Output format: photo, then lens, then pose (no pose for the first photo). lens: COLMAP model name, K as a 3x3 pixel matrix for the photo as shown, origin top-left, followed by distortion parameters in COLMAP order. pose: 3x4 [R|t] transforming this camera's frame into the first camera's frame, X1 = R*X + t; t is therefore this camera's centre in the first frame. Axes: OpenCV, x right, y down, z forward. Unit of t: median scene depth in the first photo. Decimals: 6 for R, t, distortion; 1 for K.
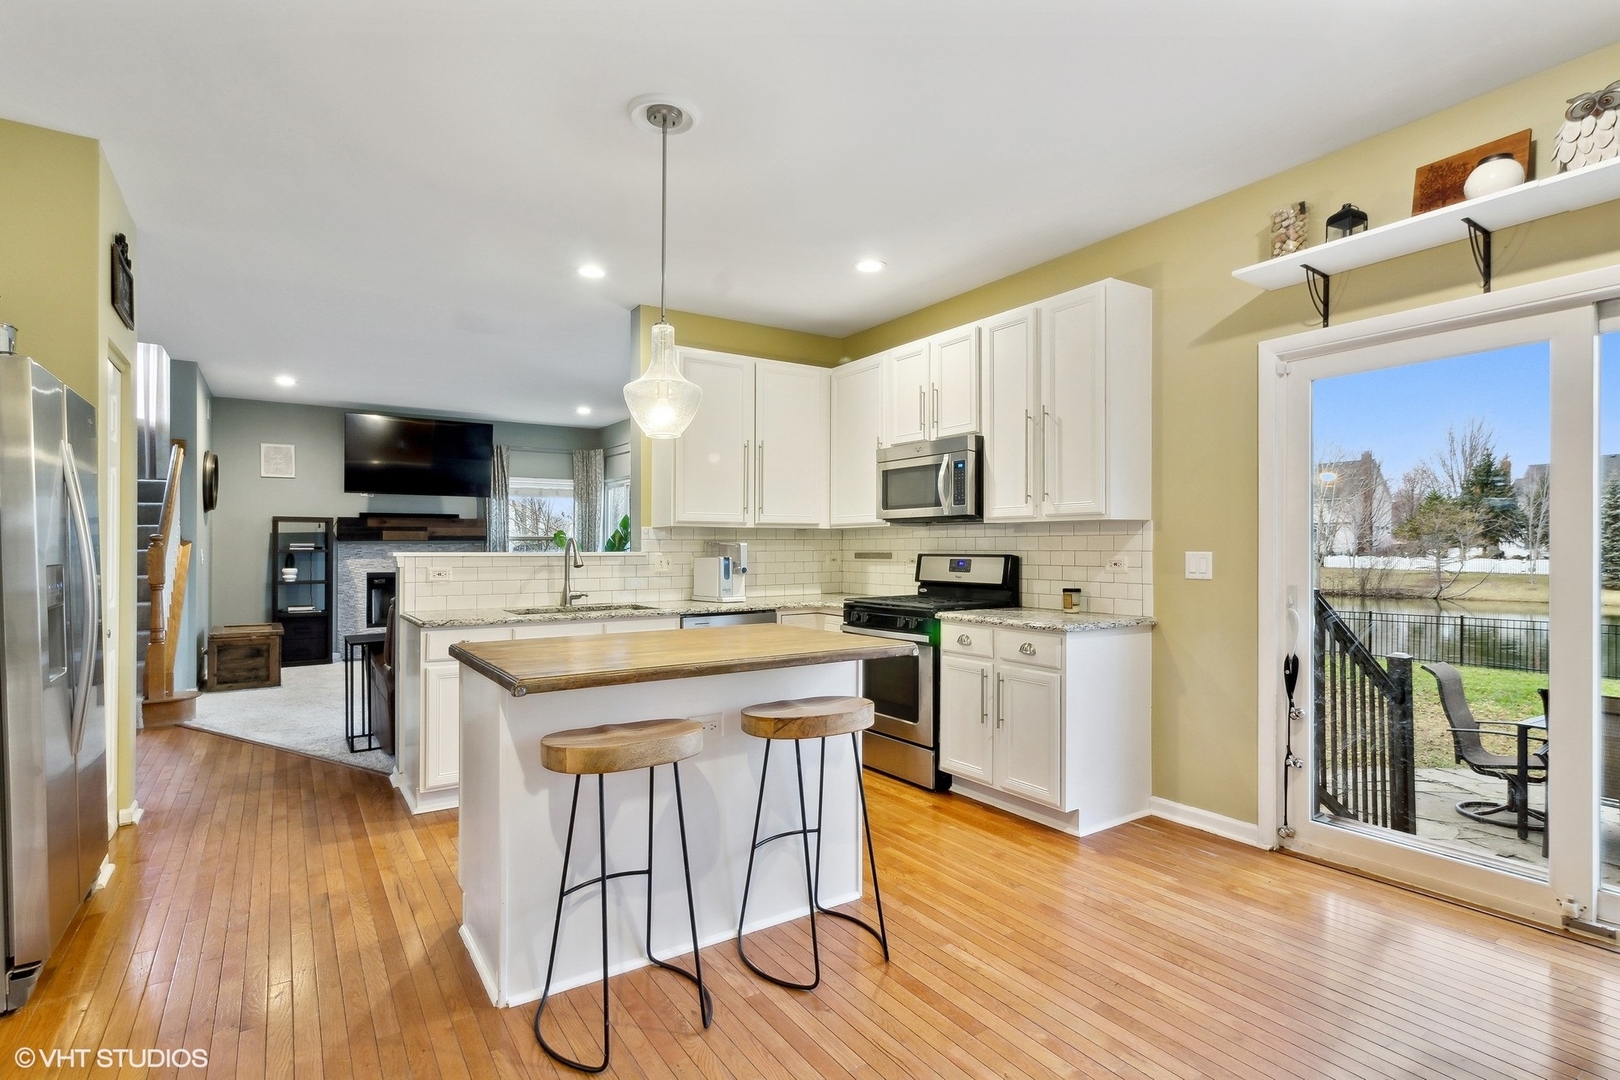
lens RADIAL K [[776.4, 0, 810.0], [0, 776.4, 540.0], [0, 0, 1]] dist [0.001209, 0.000211]
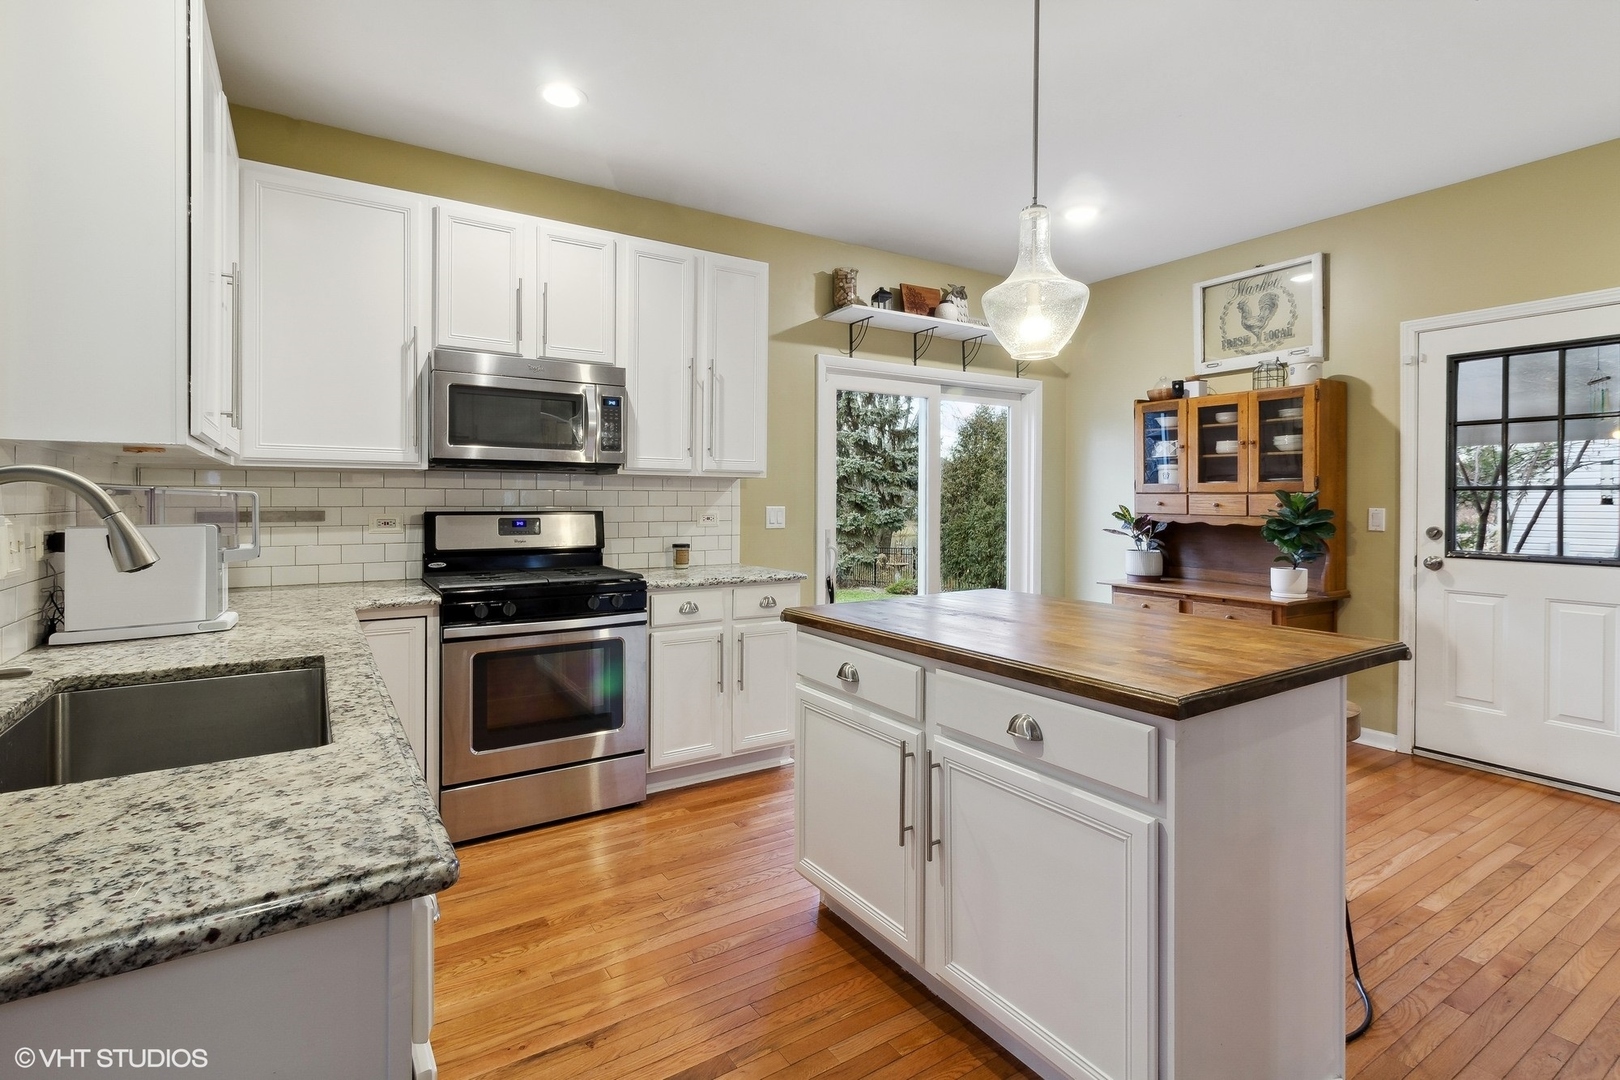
lens RADIAL K [[771.5, 0, 809.0], [0, 771.5, 502.5], [0, 0, 1]] dist [0.000566, 0.000046]
pose [[0.020974, 0.000363, 0.999780, -0.645005], [-0.010558, 0.999944, -0.000141, 0.007715], [-0.999724, -0.010553, 0.020977, 0.813422]]
